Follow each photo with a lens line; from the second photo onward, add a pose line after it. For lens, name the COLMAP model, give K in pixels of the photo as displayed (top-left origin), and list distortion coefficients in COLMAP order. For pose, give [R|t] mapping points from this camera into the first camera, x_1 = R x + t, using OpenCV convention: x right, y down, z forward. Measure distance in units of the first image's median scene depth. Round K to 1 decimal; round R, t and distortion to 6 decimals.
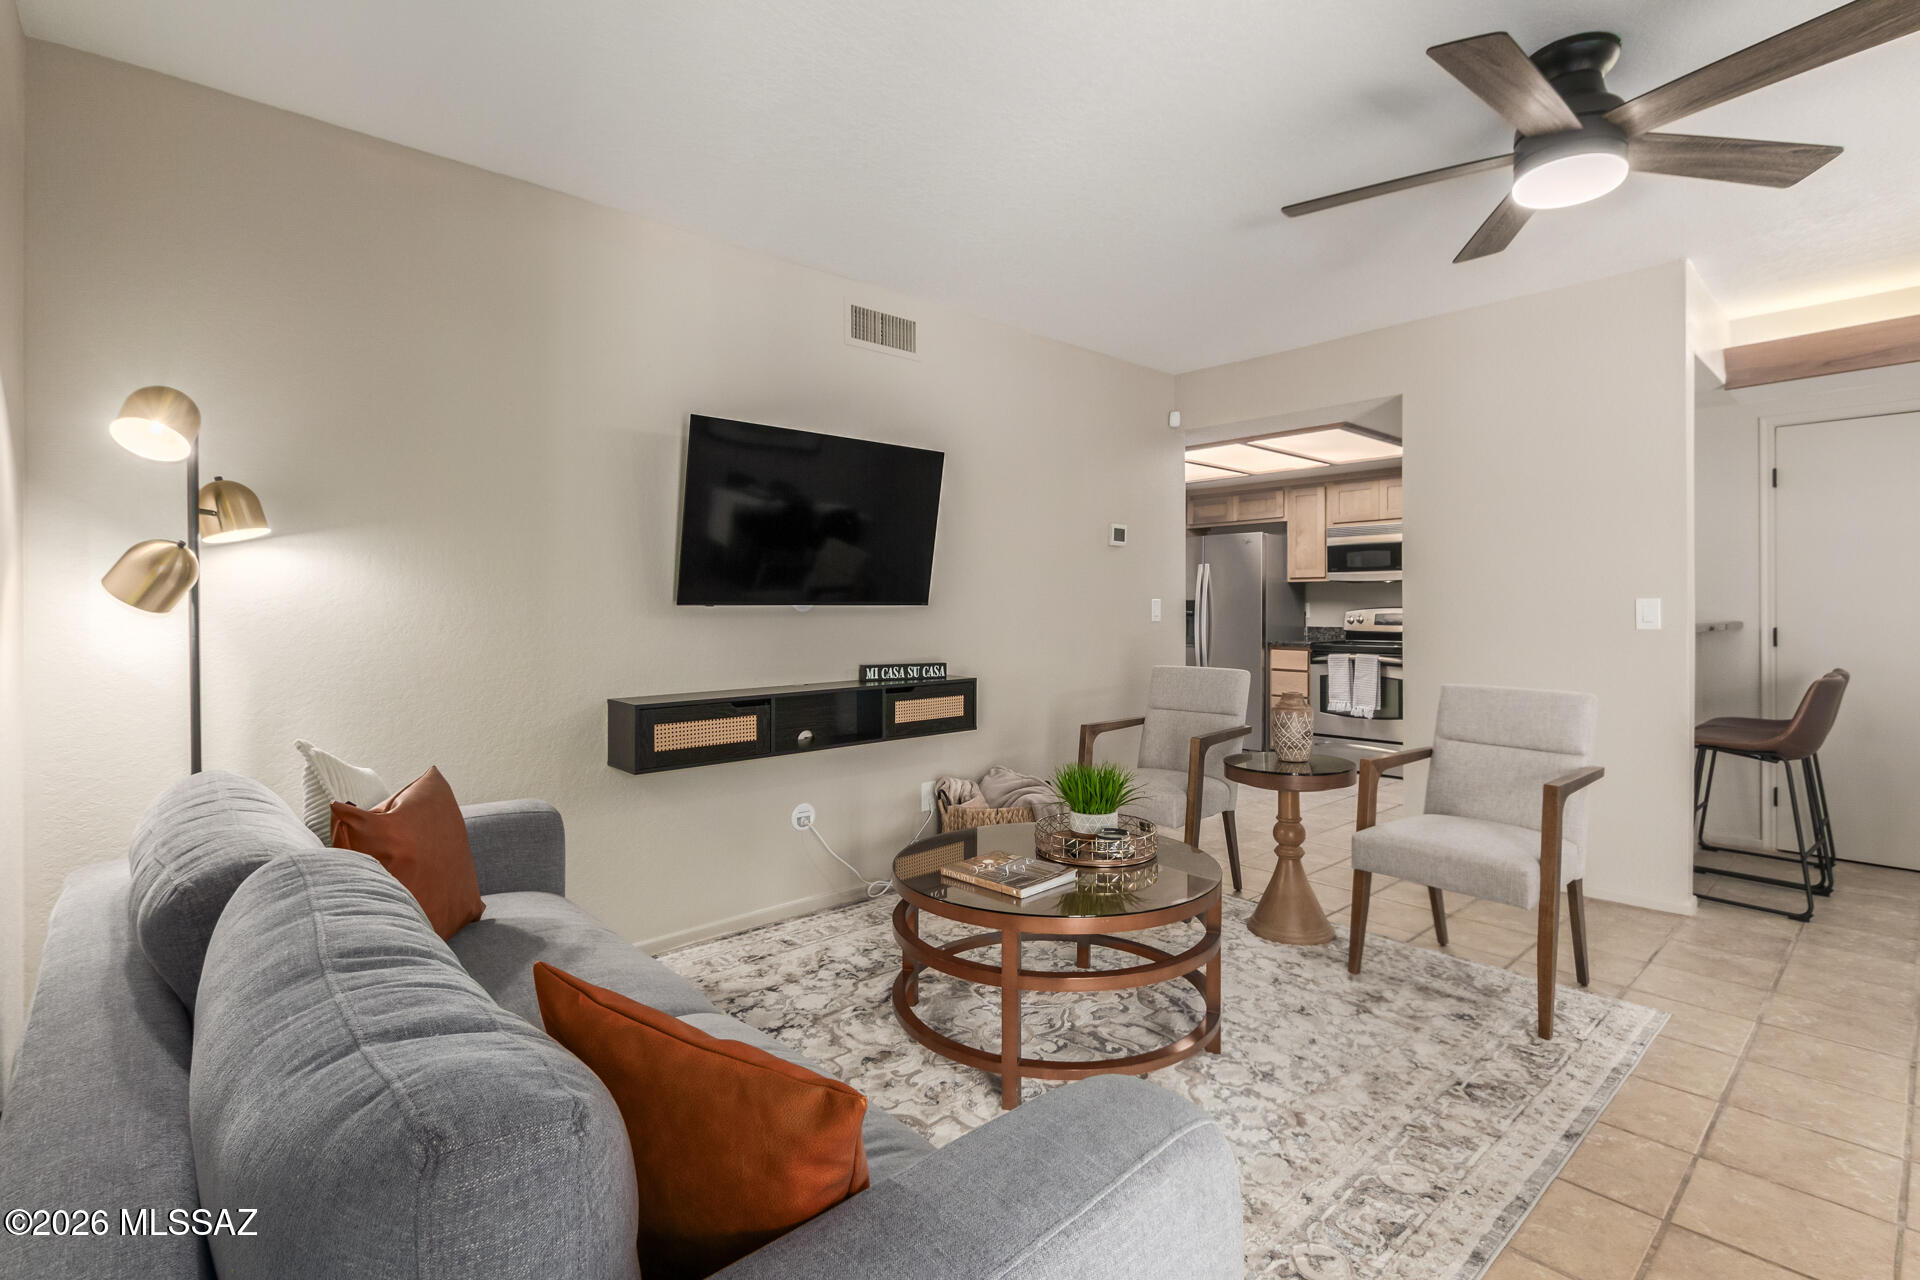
lens RADIAL K [[906.3, 0, 985.0], [0, 906.3, 596.0], [0, 0, 1]] dist [0.010989, -0.001552]
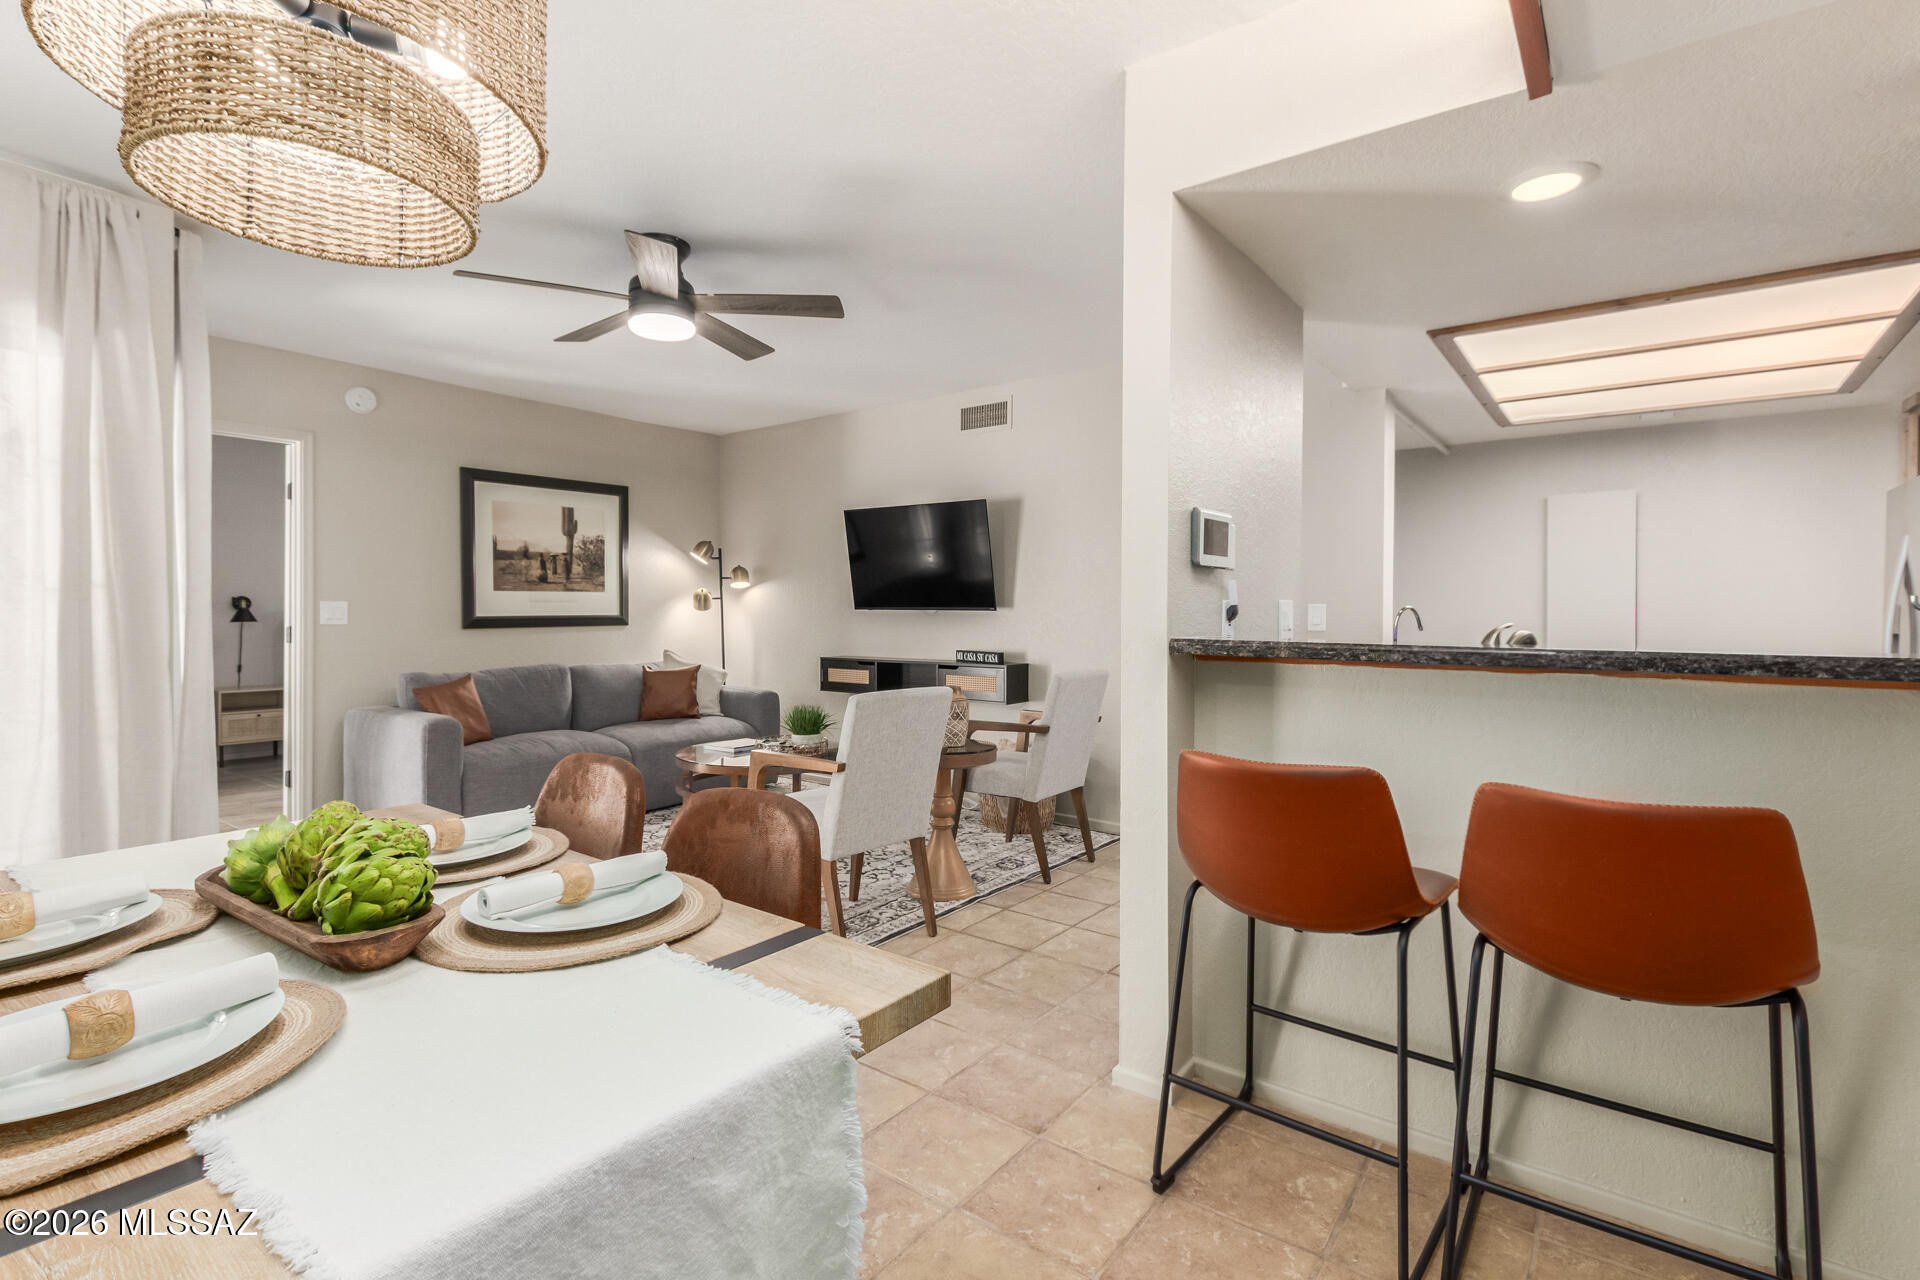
lens RADIAL K [[906.3, 0, 958.8], [0, 906.3, 612.6], [0, 0, 1]] dist [0.010989, -0.001552]
pose [[0.161039, -0.004139, -0.986939, 1.306551], [-0.000316, 0.999991, -0.004245, 0.020702], [0.986948, 0.000996, 0.161036, 0.744878]]
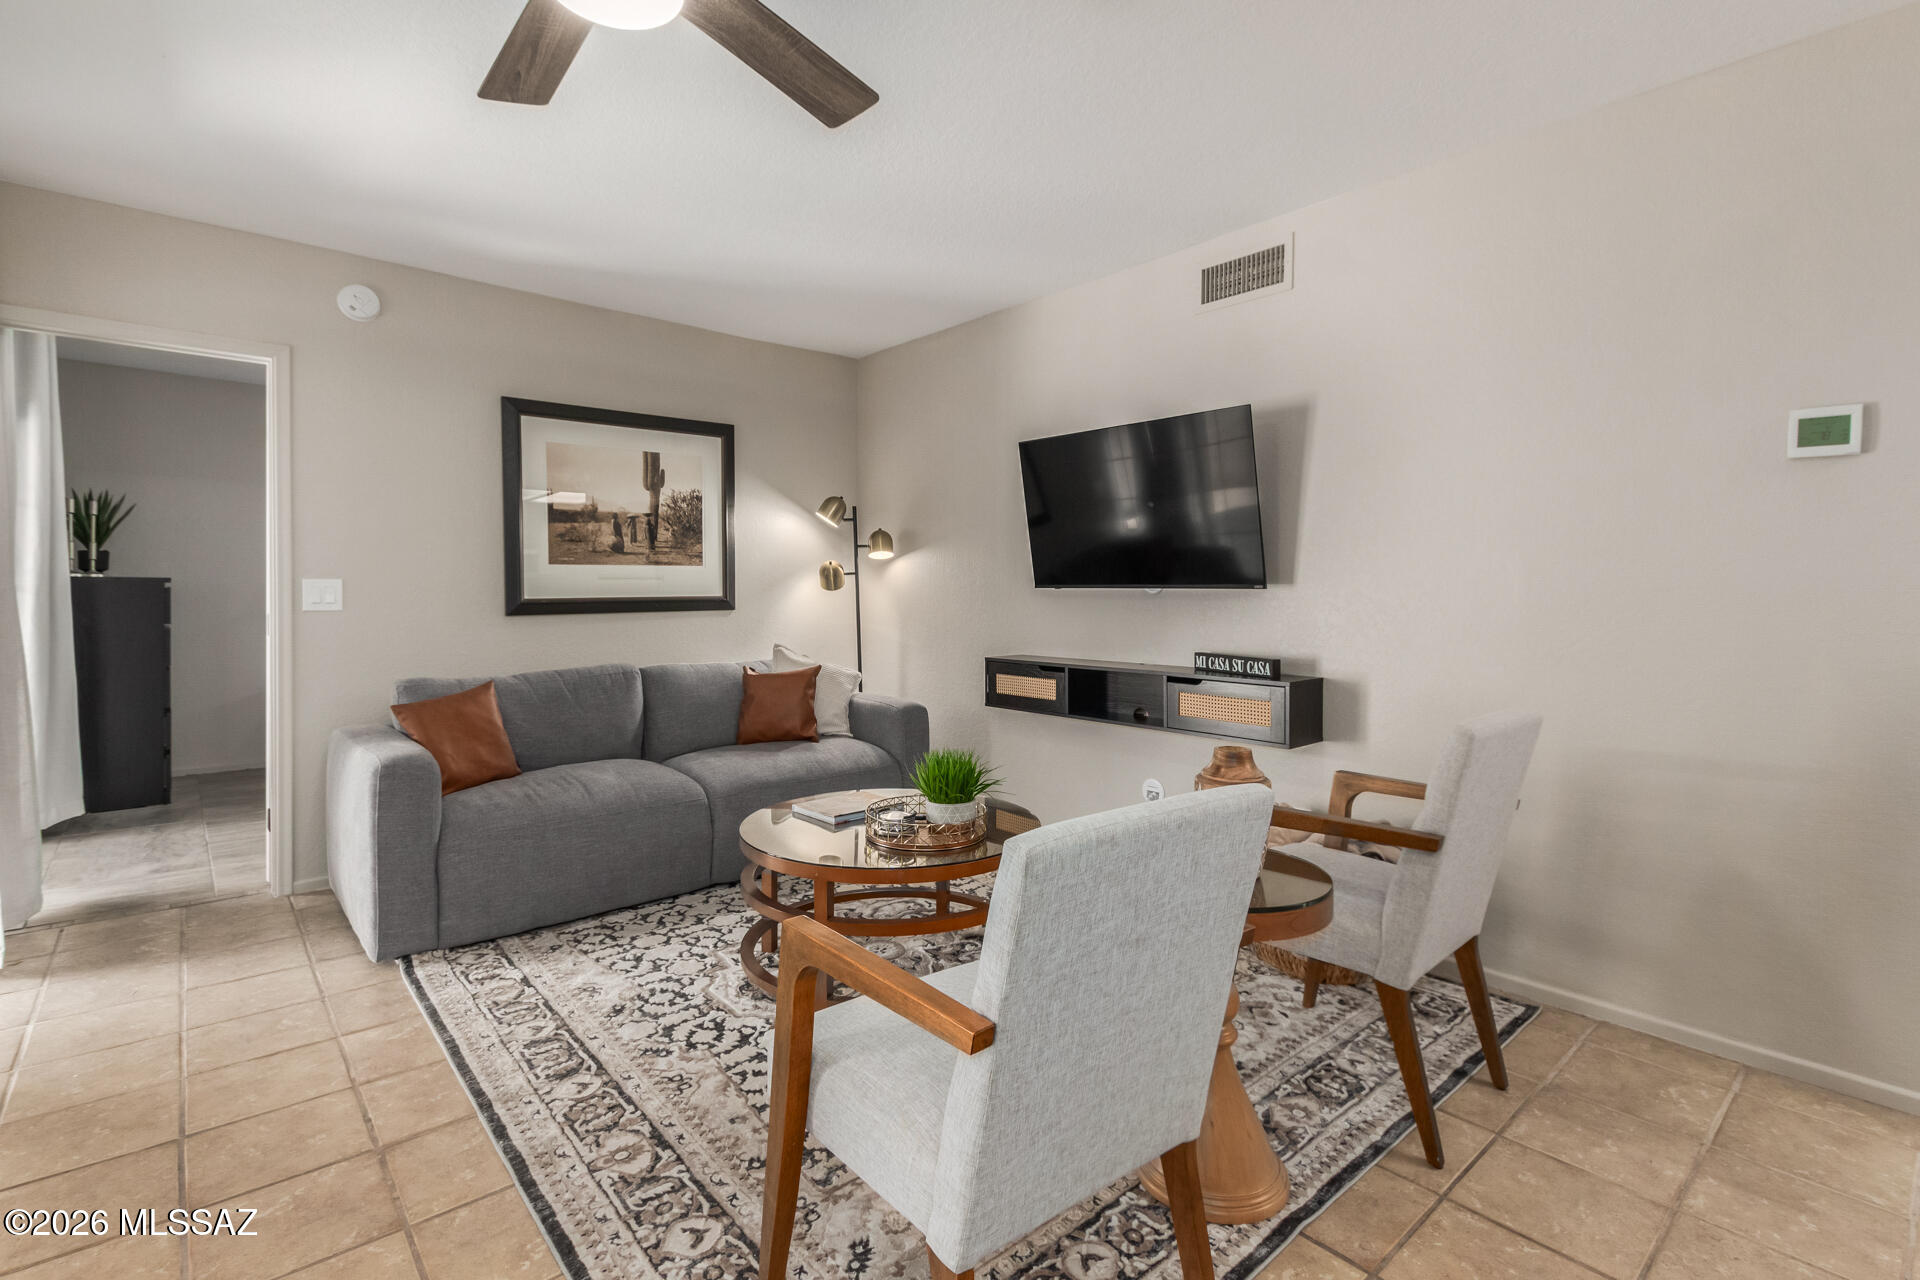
lens RADIAL K [[906.3, 0, 953.1], [0, 906.3, 592.2], [0, 0, 1]] dist [0.010989, -0.001552]
pose [[-0.047840, -0.002849, -0.998851, 0.796868], [0.000565, 0.999996, -0.002879, 0.016445], [0.998855, -0.000702, -0.047838, 0.775280]]
